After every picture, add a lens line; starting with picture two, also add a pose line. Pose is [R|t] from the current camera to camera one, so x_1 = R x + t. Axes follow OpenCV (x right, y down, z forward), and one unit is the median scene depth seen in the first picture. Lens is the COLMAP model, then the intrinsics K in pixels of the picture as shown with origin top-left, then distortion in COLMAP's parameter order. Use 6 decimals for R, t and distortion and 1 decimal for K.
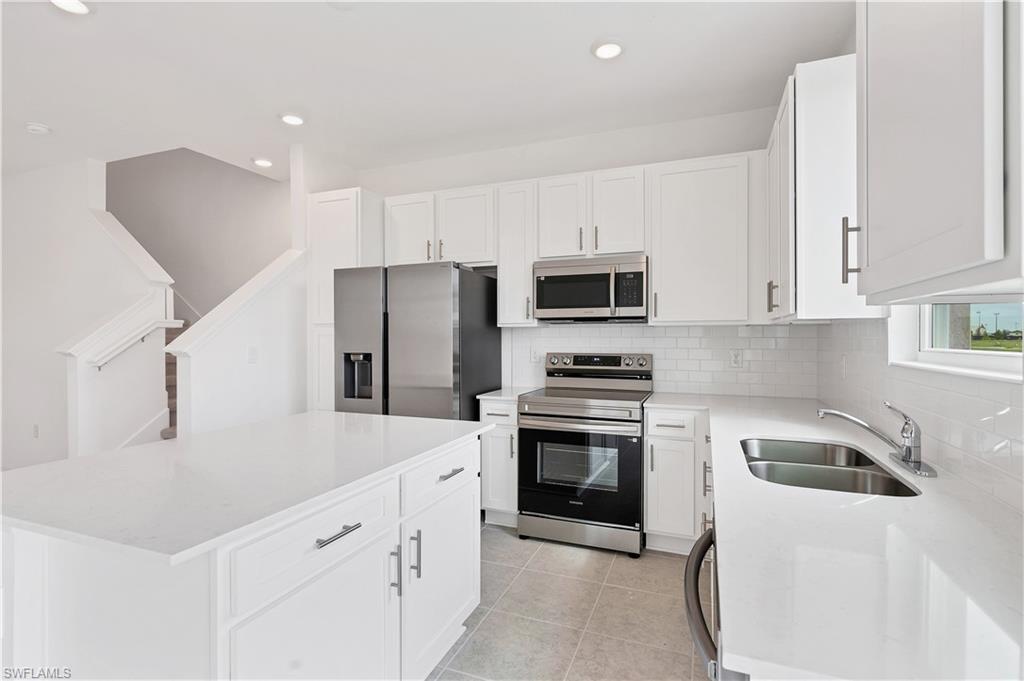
lens RADIAL K [[477.1, 0, 500.8], [0, 477.1, 335.6], [0, 0, 1]] dist [-0.000900, 0.000354]
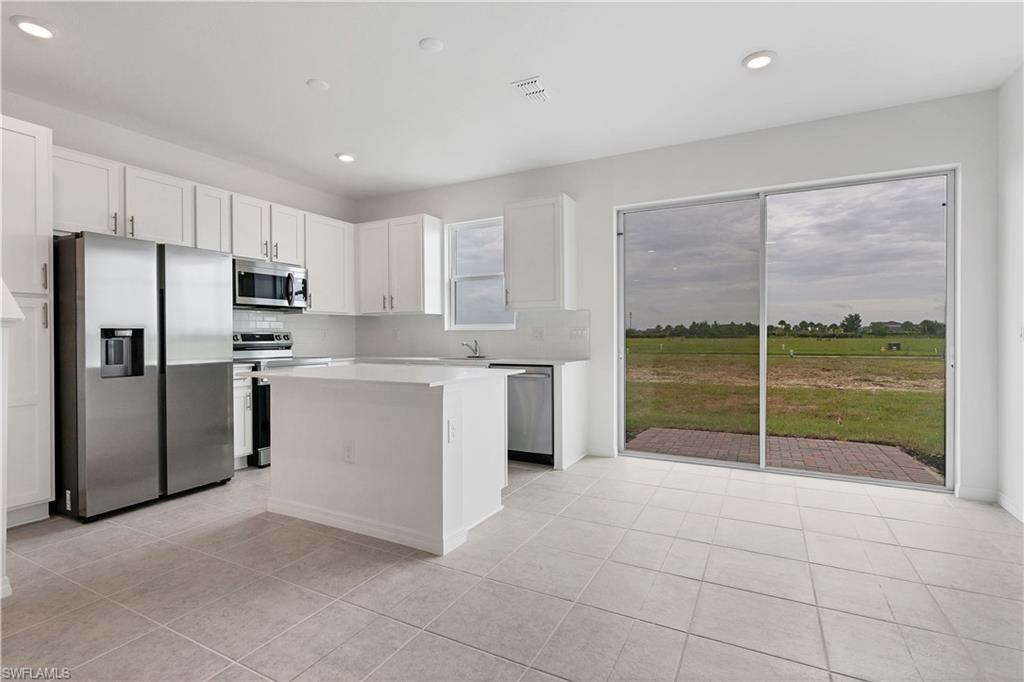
lens RADIAL K [[478.6, 0, 512.0], [0, 478.6, 341.0], [0, 0, 1]] dist [-0.000251, 0.000199]
pose [[0.145239, -0.011284, 0.989332, -1.080236], [0.002835, 0.999936, 0.010989, 0.050610], [-0.989393, 0.001209, 0.145262, 0.095318]]
